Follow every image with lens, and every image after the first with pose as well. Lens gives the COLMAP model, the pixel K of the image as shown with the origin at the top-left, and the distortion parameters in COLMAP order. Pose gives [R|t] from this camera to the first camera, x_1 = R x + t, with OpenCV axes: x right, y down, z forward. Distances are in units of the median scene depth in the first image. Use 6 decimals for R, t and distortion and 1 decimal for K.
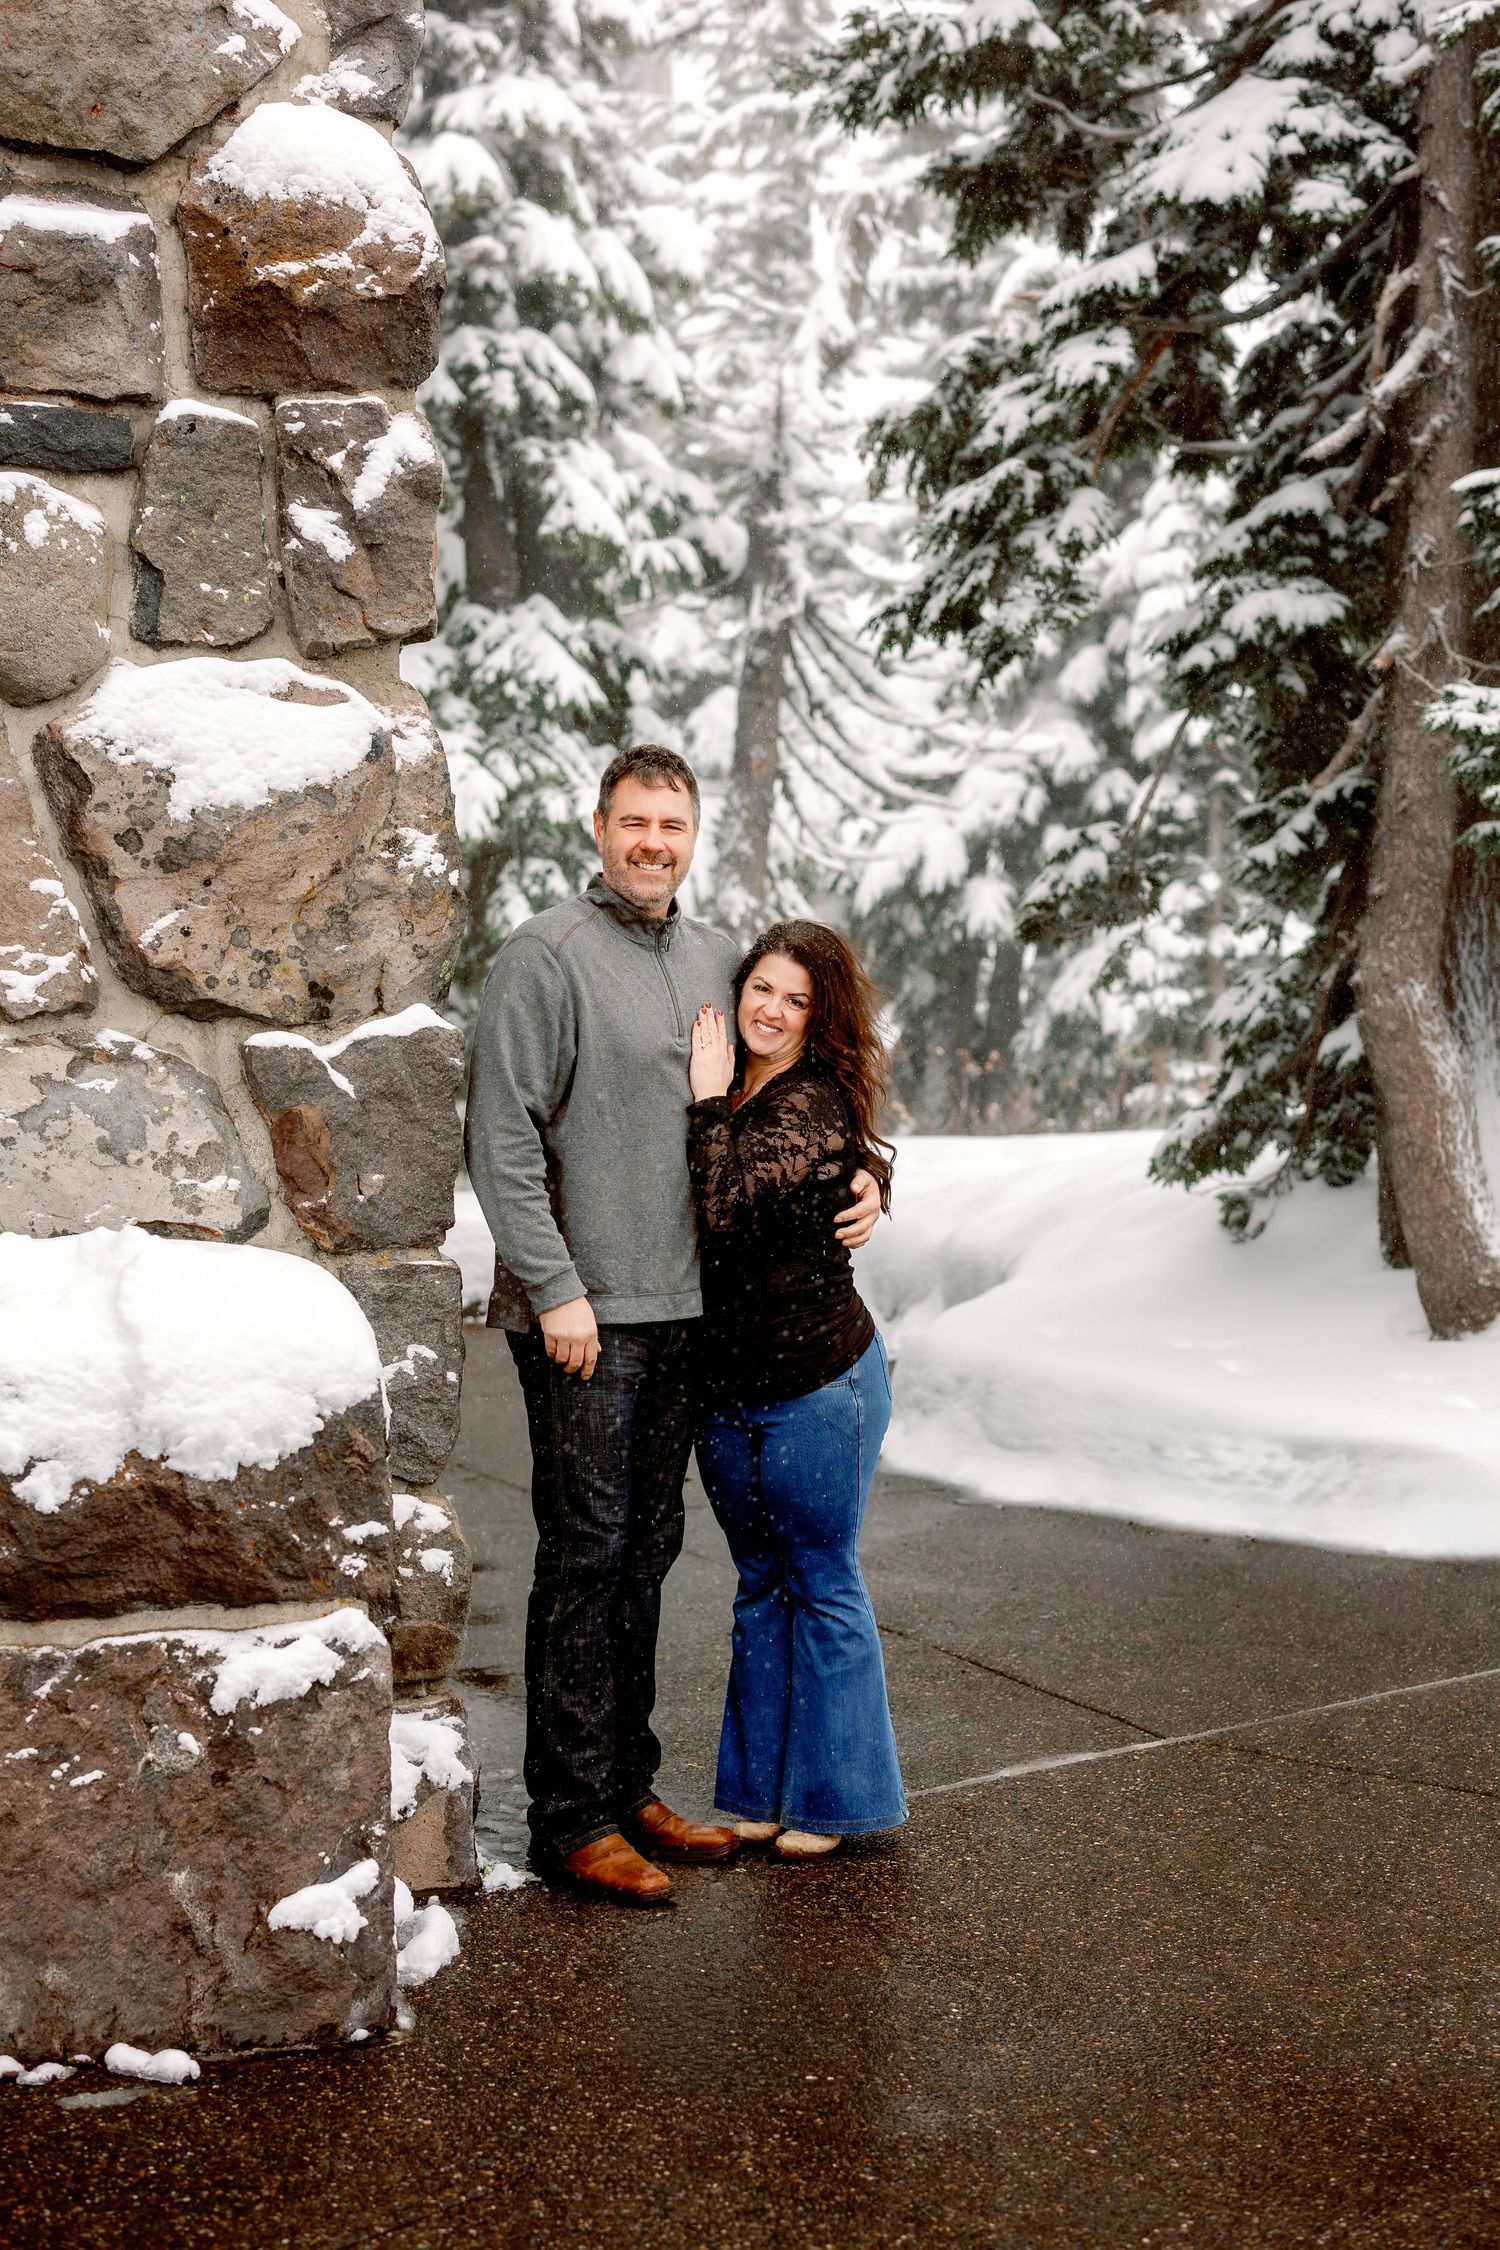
lens RADIAL K [[3506.5, 0, 746.8], [0, 3506.5, 1157.9], [0, 0, 1]] dist [0.020660, 0.020875]
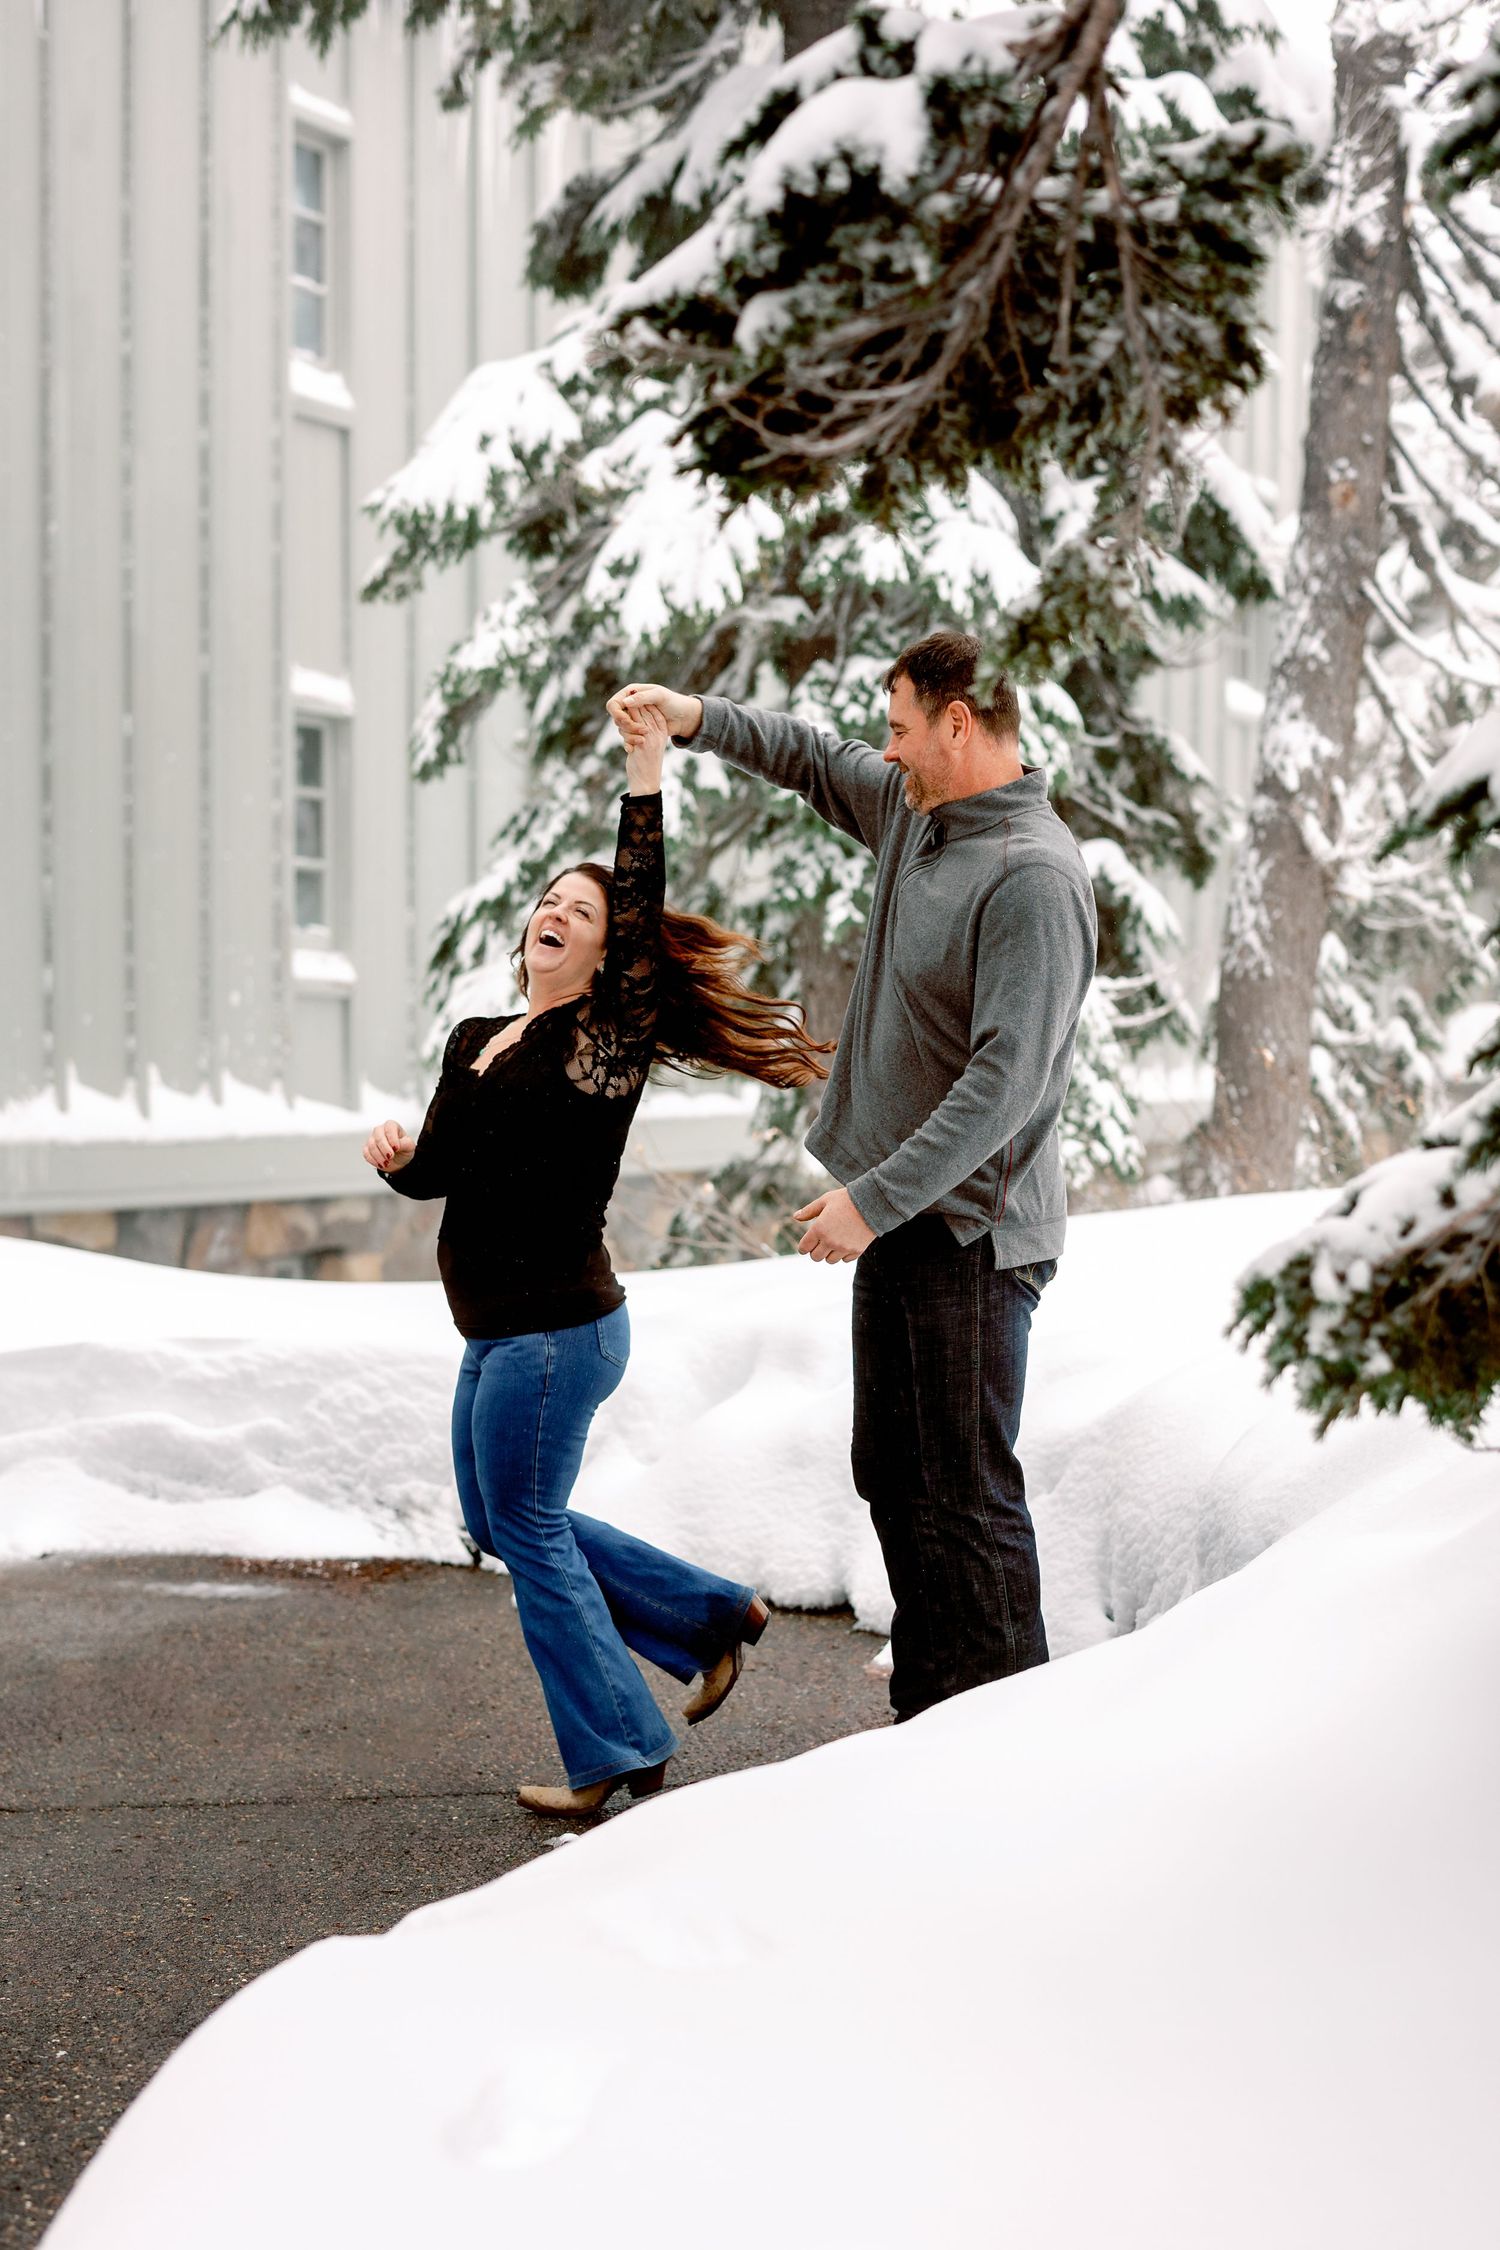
lens RADIAL K [[3759.5, 0, 748.5], [0, 3759.5, 1229.4], [0, 0, 1]] dist [0.022423, 0.000932]
pose [[0.953590, 0.024702, -0.300093, 0.173669], [-0.020033, 0.999626, 0.018623, -0.012282], [0.300440, -0.011747, 0.953728, 0.759558]]
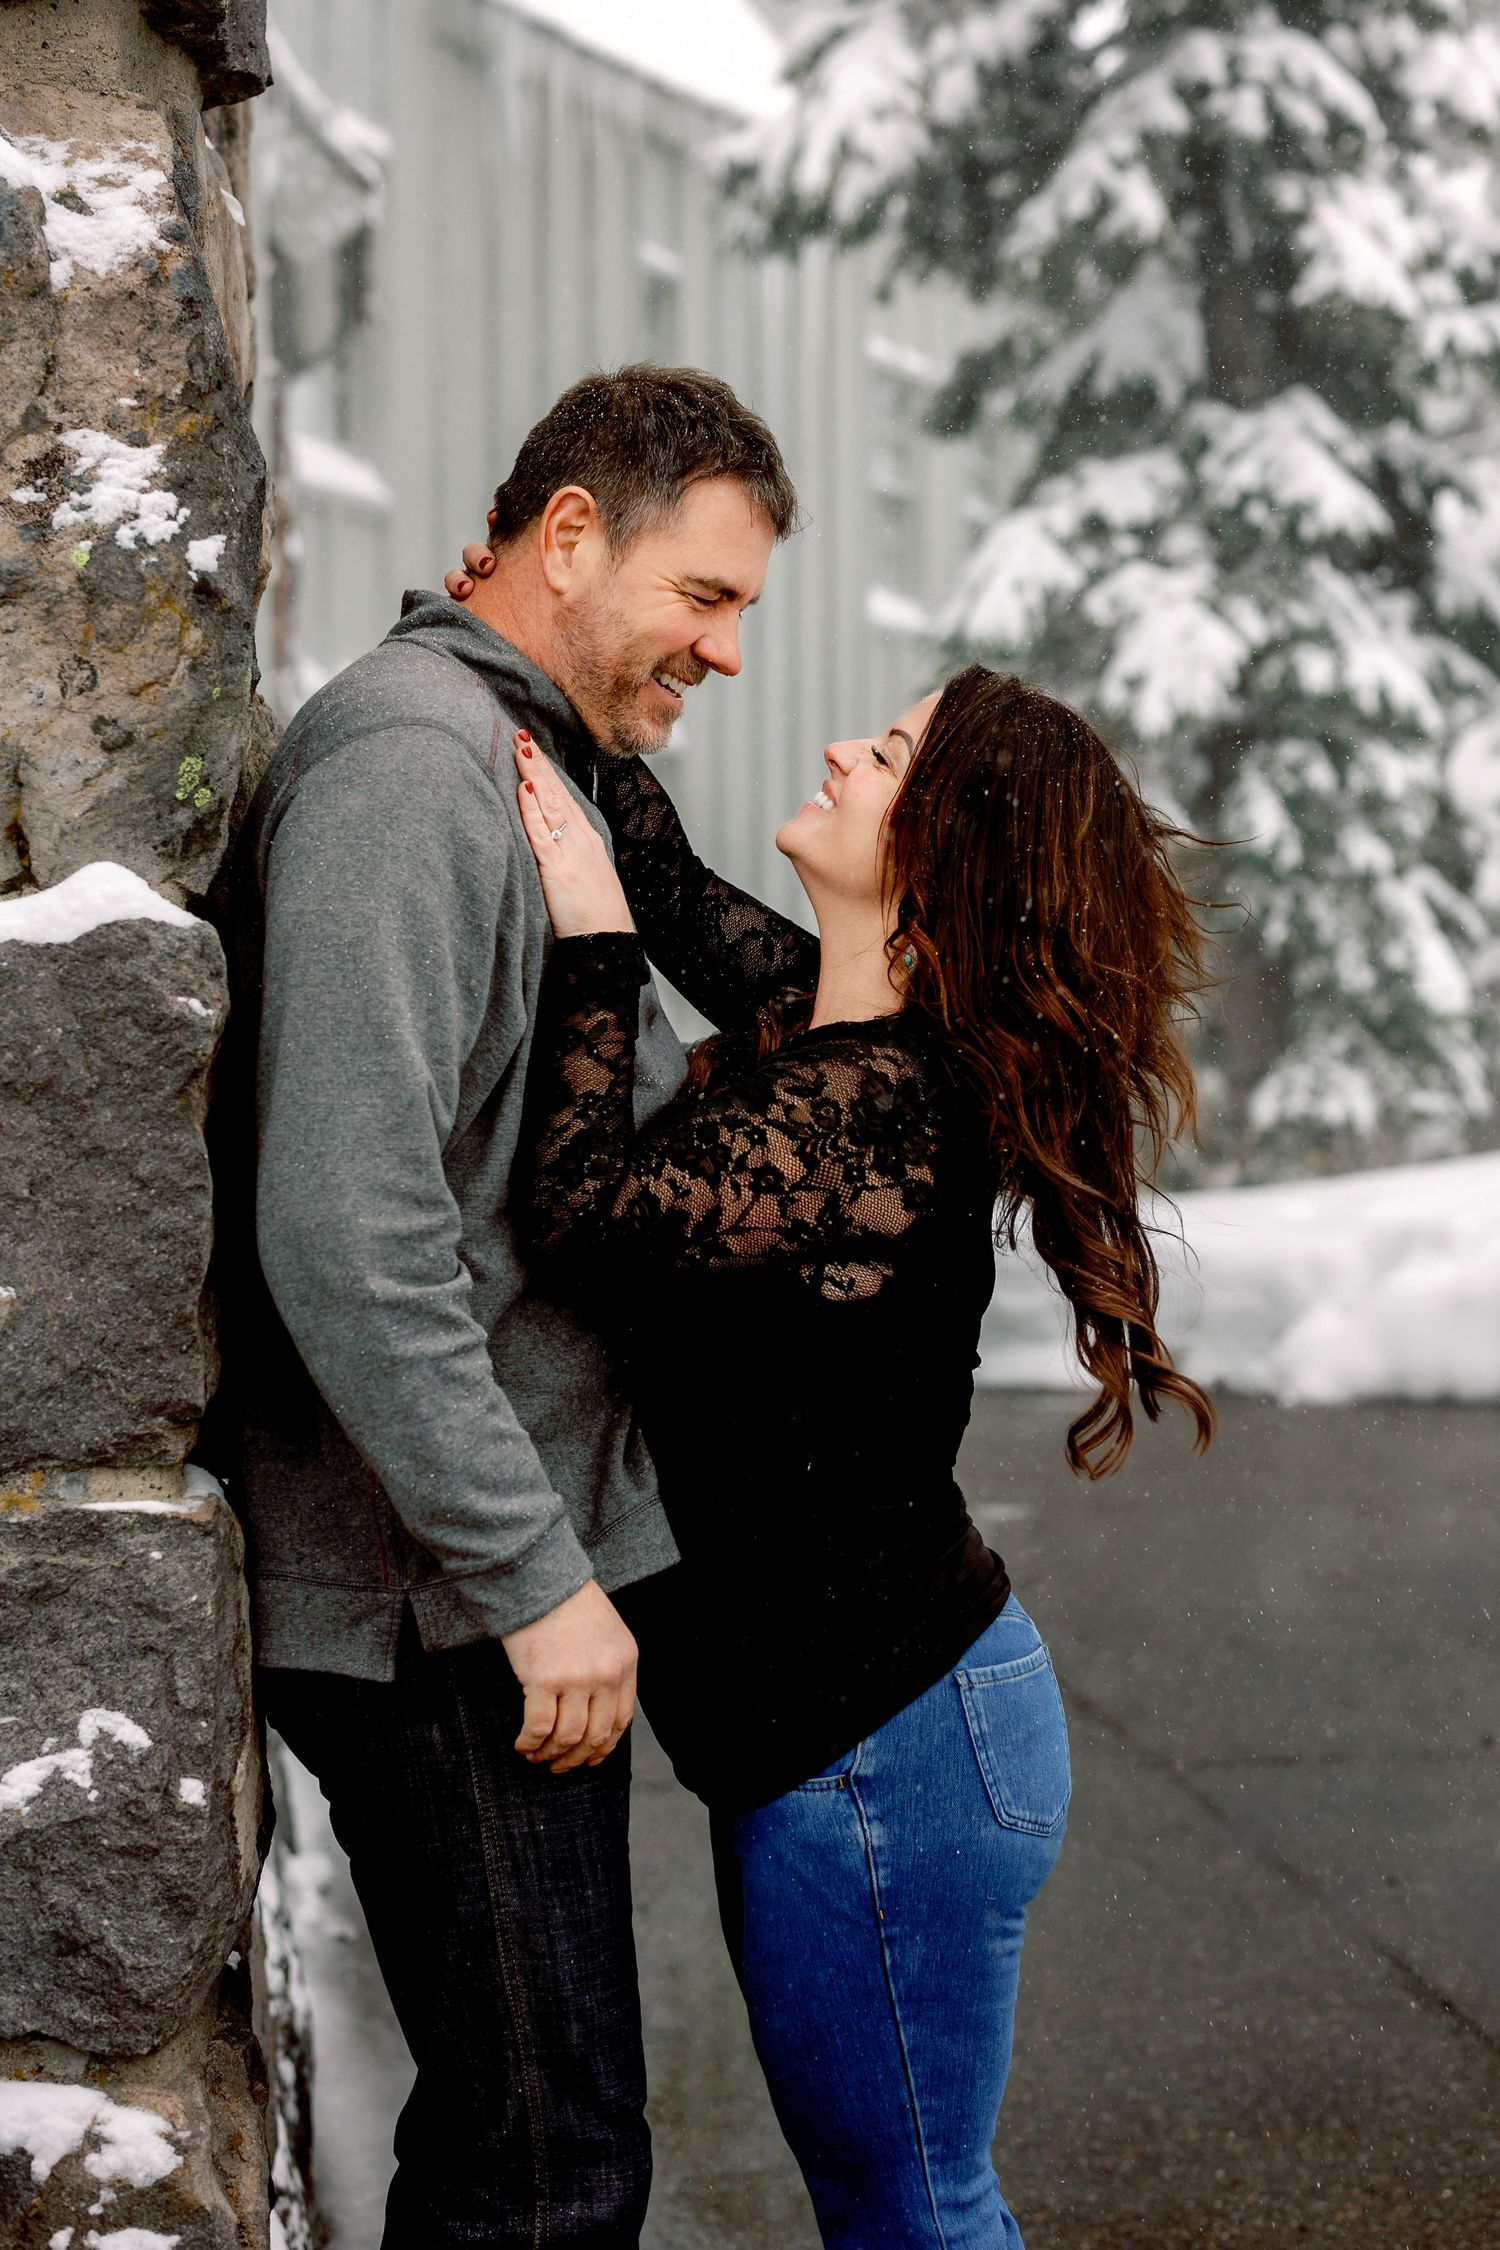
lens RADIAL K [[3983.8, 0, 752.3], [0, 3983.8, 981.1], [0, 0, 1]] dist [0.007951, 0.060916]
pose [[0.972679, -0.000035, -0.232154, 0.041690], [-0.008552, 0.999316, -0.035981, -0.007165], [0.231997, 0.036983, 0.972013, 0.281091]]
